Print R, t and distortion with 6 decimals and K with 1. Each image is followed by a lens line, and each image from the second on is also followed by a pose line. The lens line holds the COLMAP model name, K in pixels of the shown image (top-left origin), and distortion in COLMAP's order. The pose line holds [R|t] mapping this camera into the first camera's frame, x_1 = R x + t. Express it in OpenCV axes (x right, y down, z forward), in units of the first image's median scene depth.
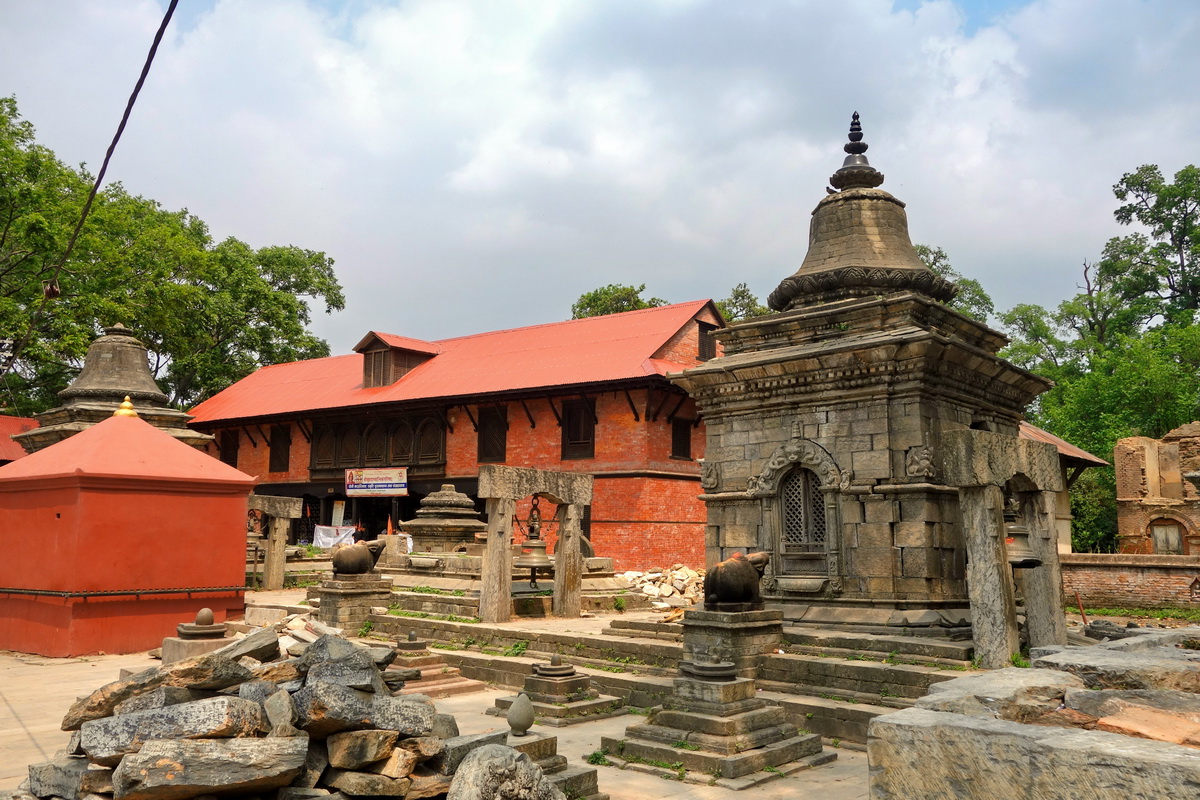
lens RADIAL K [[1072.6, 0, 600.0], [0, 1072.6, 400.0], [0, 0, 1]] dist [0.012164, 0.017918]
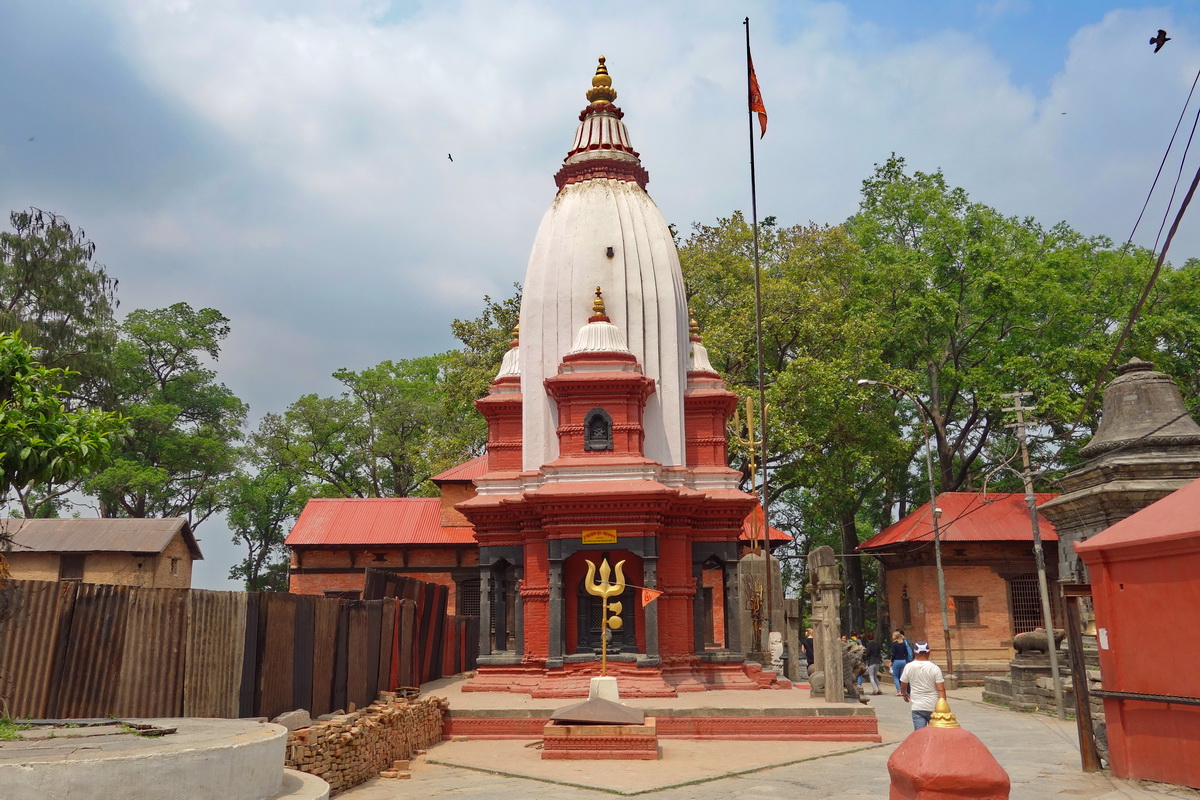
lens RADIAL K [[1072.6, 0, 600.0], [0, 1072.6, 400.0], [0, 0, 1]] dist [0.012164, 0.017918]
pose [[0.701583, -0.171465, -0.691651, -0.144879], [0.114295, 0.985129, -0.128284, 0.015505], [0.703362, 0.010950, 0.710747, 0.114718]]
